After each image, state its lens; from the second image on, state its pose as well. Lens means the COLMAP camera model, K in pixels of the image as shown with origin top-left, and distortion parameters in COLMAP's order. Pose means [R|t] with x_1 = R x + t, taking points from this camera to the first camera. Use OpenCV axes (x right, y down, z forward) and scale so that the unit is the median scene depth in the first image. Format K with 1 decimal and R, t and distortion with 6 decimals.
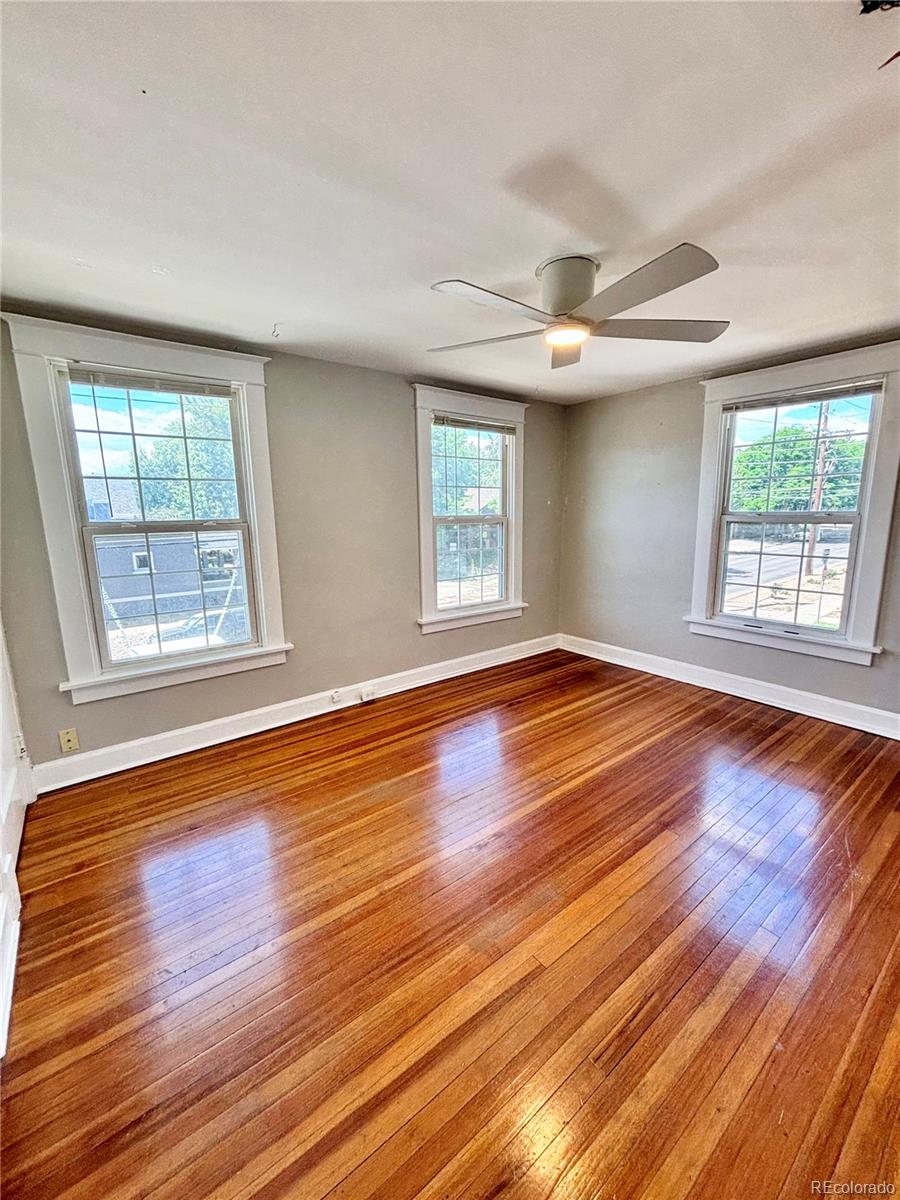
lens RADIAL K [[483.7, 0, 451.7], [0, 483.7, 606.1], [0, 0, 1]] dist [-0.035807, 0.000007]
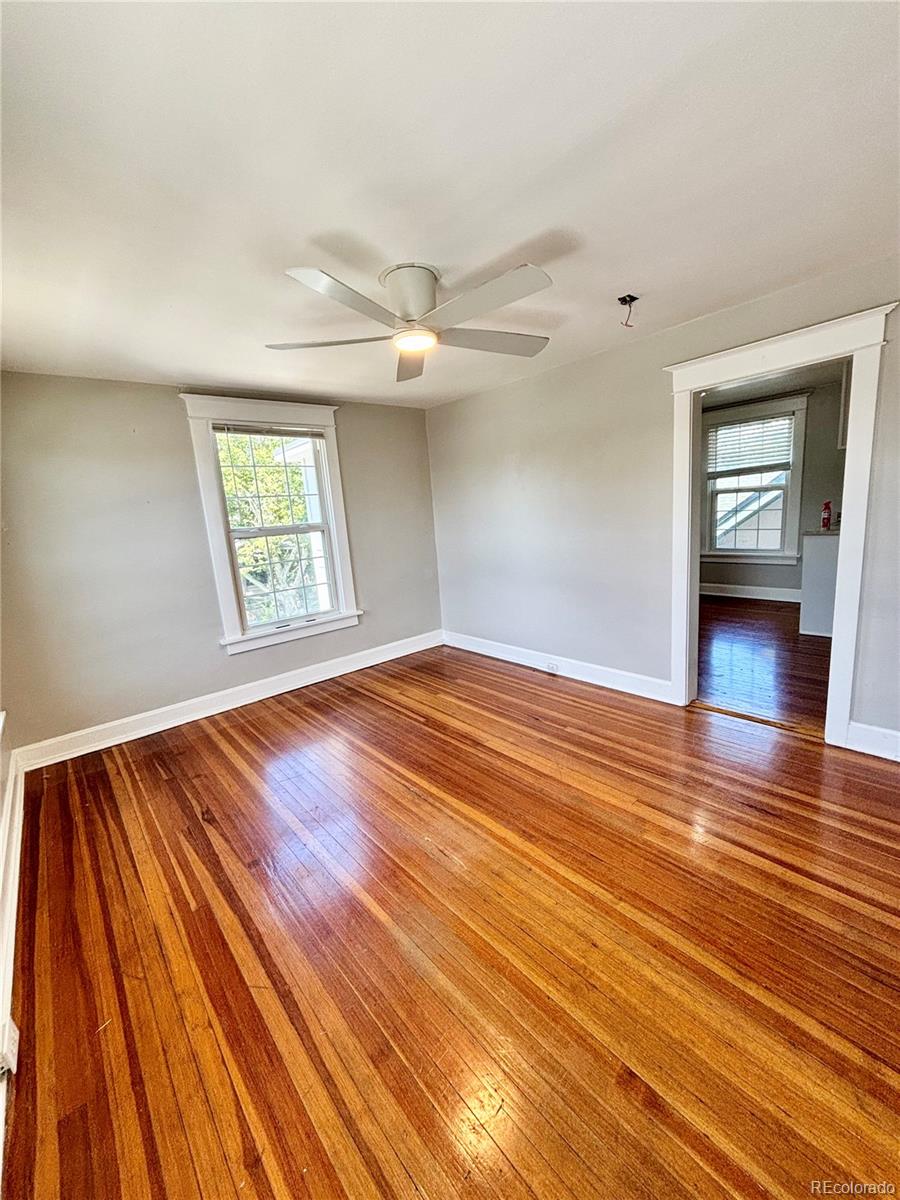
lens RADIAL K [[482.9, 0, 450.0], [0, 482.9, 600.0], [0, 0, 1]] dist [0.000310, -0.000052]
pose [[-0.048880, -0.174573, 0.983430, -0.523875], [0.265244, 0.946985, 0.181287, -0.124110], [-0.962942, 0.269710, 0.000016, 0.623058]]
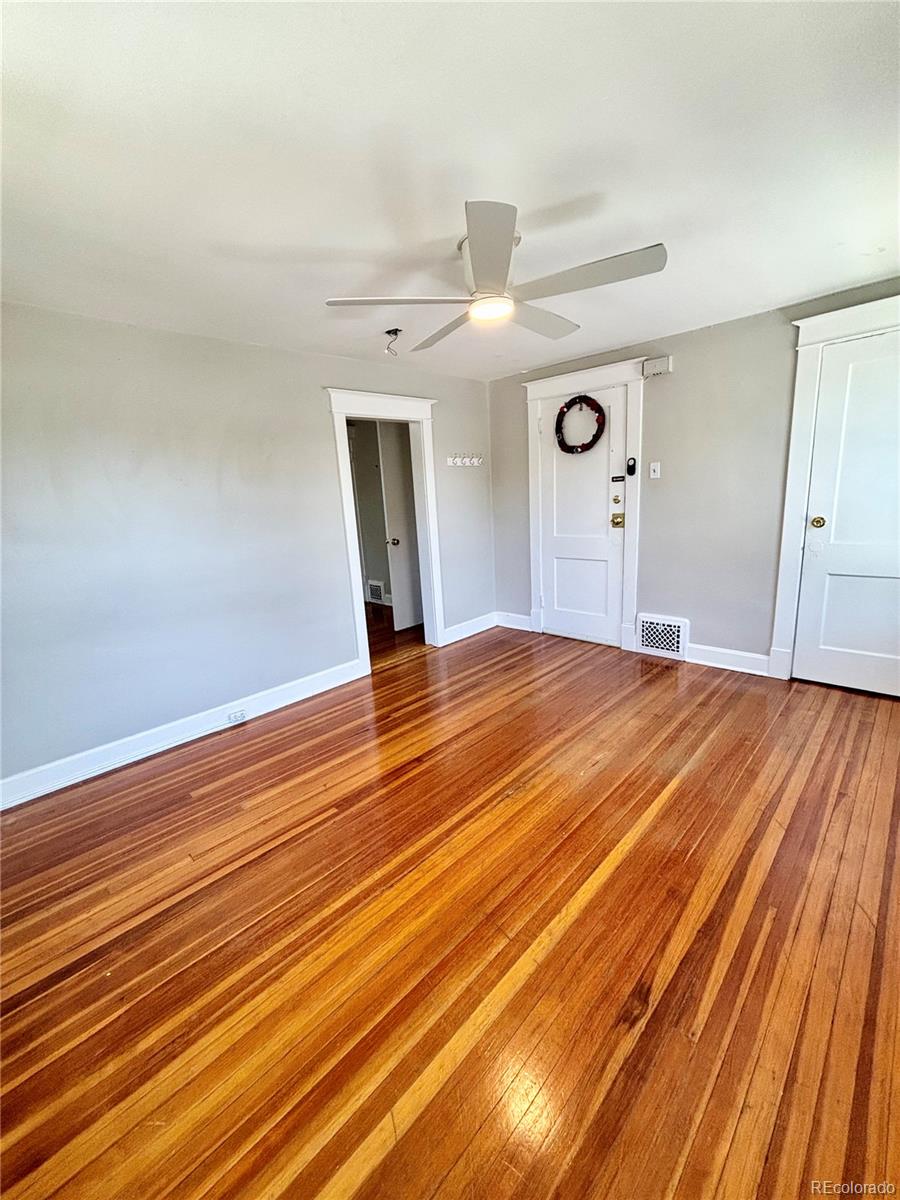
lens RADIAL K [[482.9, 0, 450.0], [0, 482.9, 600.0], [0, 0, 1]] dist [0.000310, -0.000052]
pose [[-0.988072, 0.102029, -0.115340, 0.297047], [0.047052, 0.913217, 0.404747, -0.251354], [0.146626, 0.394493, -0.907125, 1.254431]]
